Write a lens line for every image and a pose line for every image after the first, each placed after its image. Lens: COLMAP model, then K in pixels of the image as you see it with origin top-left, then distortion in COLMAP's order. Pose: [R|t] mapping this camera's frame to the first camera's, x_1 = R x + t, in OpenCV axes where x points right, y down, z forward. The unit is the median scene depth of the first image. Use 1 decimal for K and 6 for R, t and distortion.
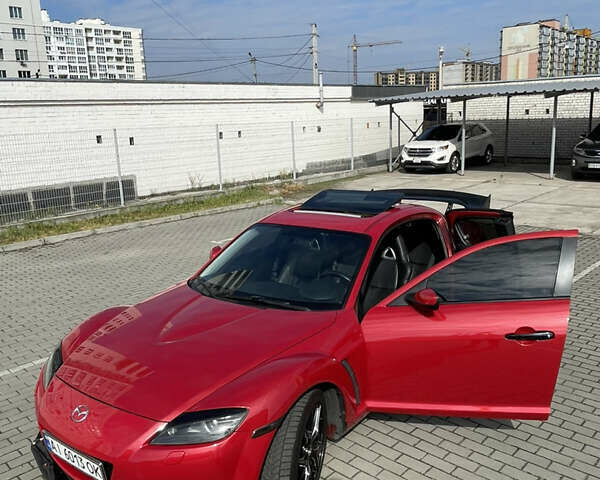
lens RADIAL K [[542.0, 0, 303.7], [0, 542.0, 223.4], [0, 0, 1]] dist [0.009677, -0.017379]
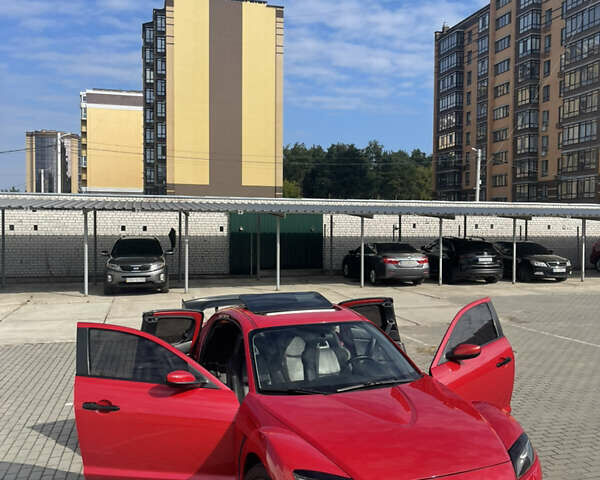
lens RADIAL K [[604.0, 0, 300.0], [0, 604.0, 240.0], [0, 0, 1]] dist [0.036762, 0.014597]
pose [[0.525505, 0.018696, 0.850585, -0.224928], [0.140271, 0.984173, -0.108294, -0.006664], [-0.839148, 0.176222, 0.514565, 0.079030]]
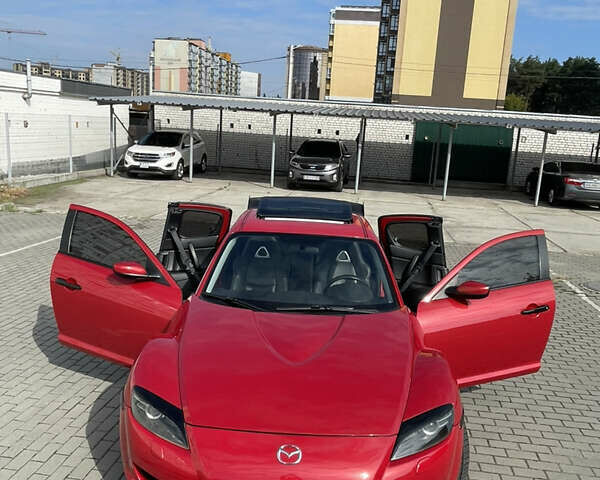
lens RADIAL K [[542.0, 0, 303.7], [0, 542.0, 223.4], [0, 0, 1]] dist [0.009677, -0.017379]
pose [[0.809604, -0.017365, 0.586720, -0.126290], [0.023468, 0.999721, -0.002796, -0.002367], [-0.586508, 0.016033, 0.809785, 0.038748]]
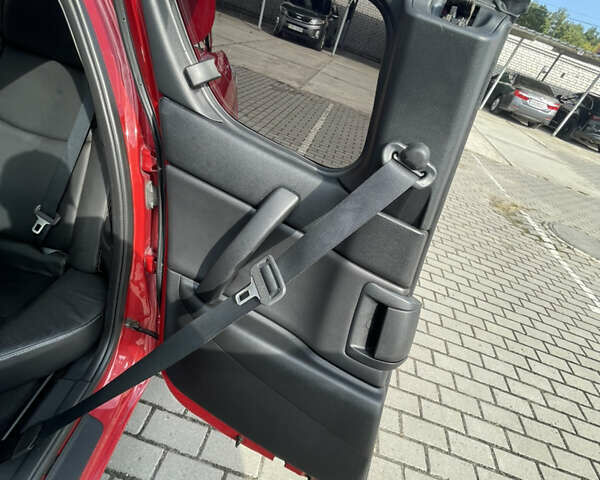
lens RADIAL K [[316.0, 0, 300.0], [0, 316.0, 240.0], [0, 0, 1]] dist [-0.013638, -0.000423]
pose [[0.804480, -0.097933, 0.585851, 0.058081], [-0.209338, 0.876283, 0.433941, 0.004926], [-0.555868, -0.471738, 0.684451, 0.199438]]
